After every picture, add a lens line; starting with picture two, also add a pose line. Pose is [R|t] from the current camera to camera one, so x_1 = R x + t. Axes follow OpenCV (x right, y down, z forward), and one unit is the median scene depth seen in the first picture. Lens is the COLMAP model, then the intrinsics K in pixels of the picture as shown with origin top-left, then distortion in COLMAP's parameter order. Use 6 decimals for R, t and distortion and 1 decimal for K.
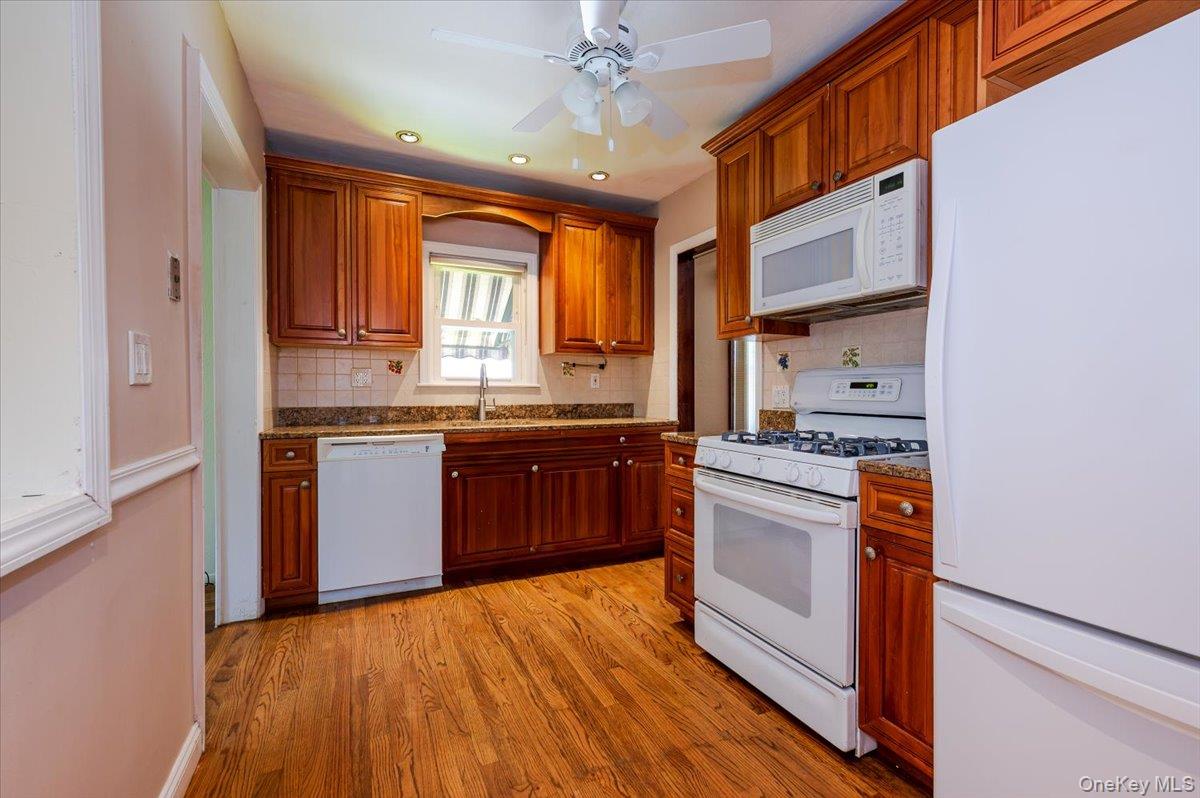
lens RADIAL K [[487.5, 0, 596.9], [0, 487.5, 399.4], [0, 0, 1]] dist [-0.000424, -0.000088]
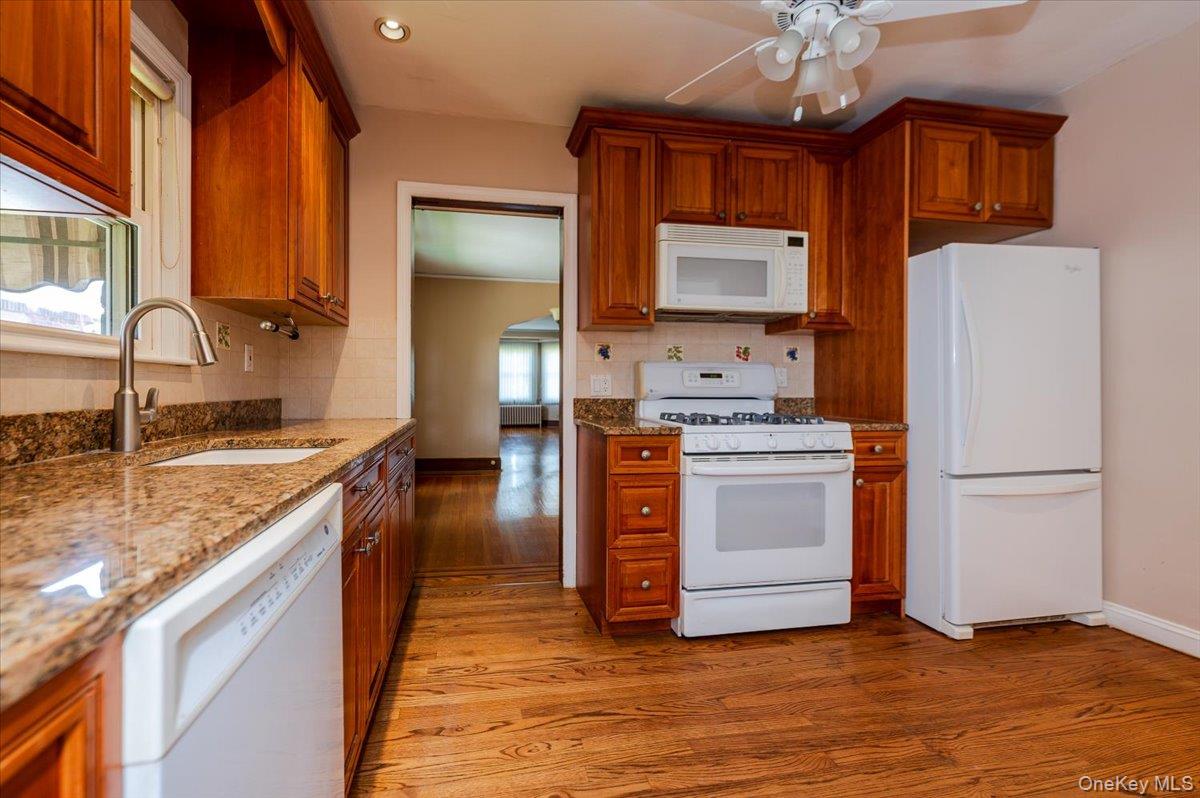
lens RADIAL K [[465.5, 0, 599.7], [0, 465.5, 389.0], [0, 0, 1]] dist [-0.001156, -0.000112]
pose [[0.310371, -0.004284, 0.950606, -0.758513], [0.013496, 0.999909, 0.000100, 0.003460], [-0.950520, 0.012799, 0.310400, 0.904172]]
